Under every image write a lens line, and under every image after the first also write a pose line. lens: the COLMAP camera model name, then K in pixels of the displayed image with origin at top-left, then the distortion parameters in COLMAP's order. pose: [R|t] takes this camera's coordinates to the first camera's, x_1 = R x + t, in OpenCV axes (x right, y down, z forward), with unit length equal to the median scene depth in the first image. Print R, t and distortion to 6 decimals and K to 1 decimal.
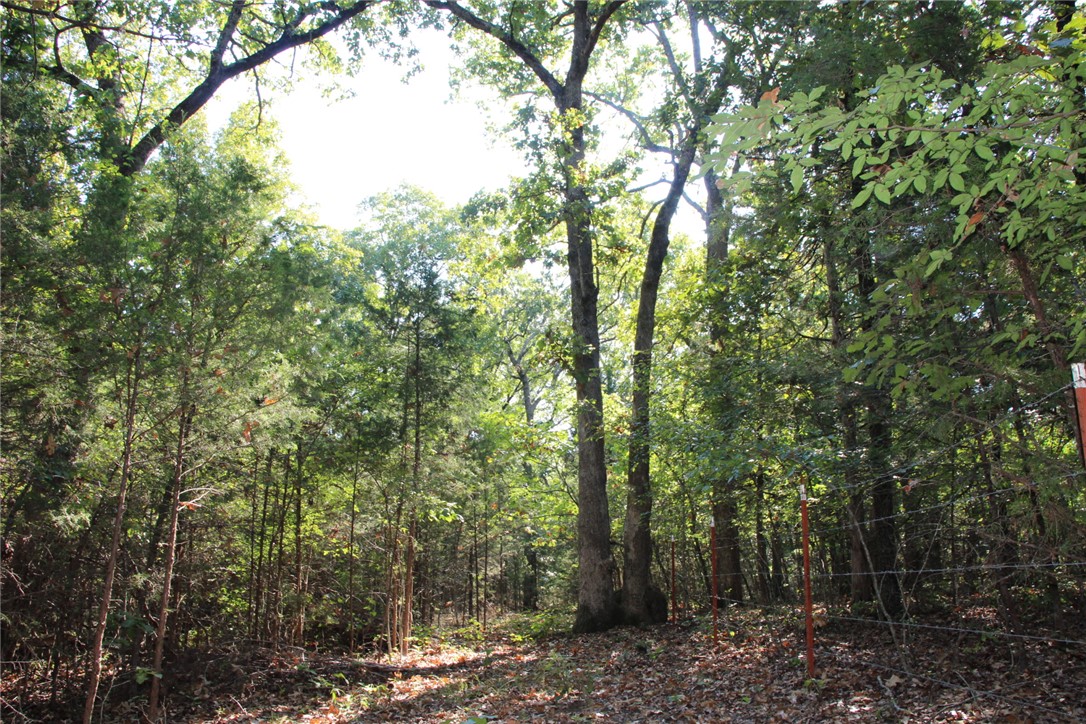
lens RADIAL K [[903.4, 0, 543.0], [0, 903.4, 362.0], [0, 0, 1]] dist [-0.160481, 0.151041]
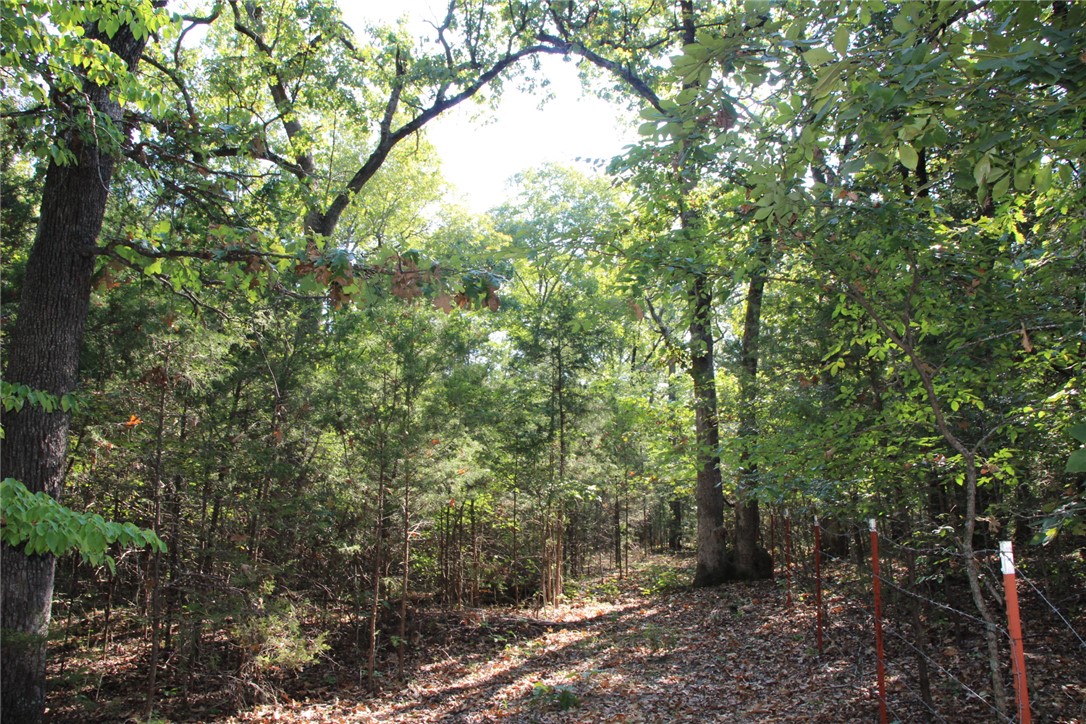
lens RADIAL K [[903.4, 0, 543.0], [0, 903.4, 362.0], [0, 0, 1]] dist [-0.160481, 0.151041]
pose [[0.985196, -0.028804, -0.168996, 0.050032], [0.042595, 0.996000, 0.078553, -0.118962], [0.166058, -0.084589, 0.982481, -0.235076]]
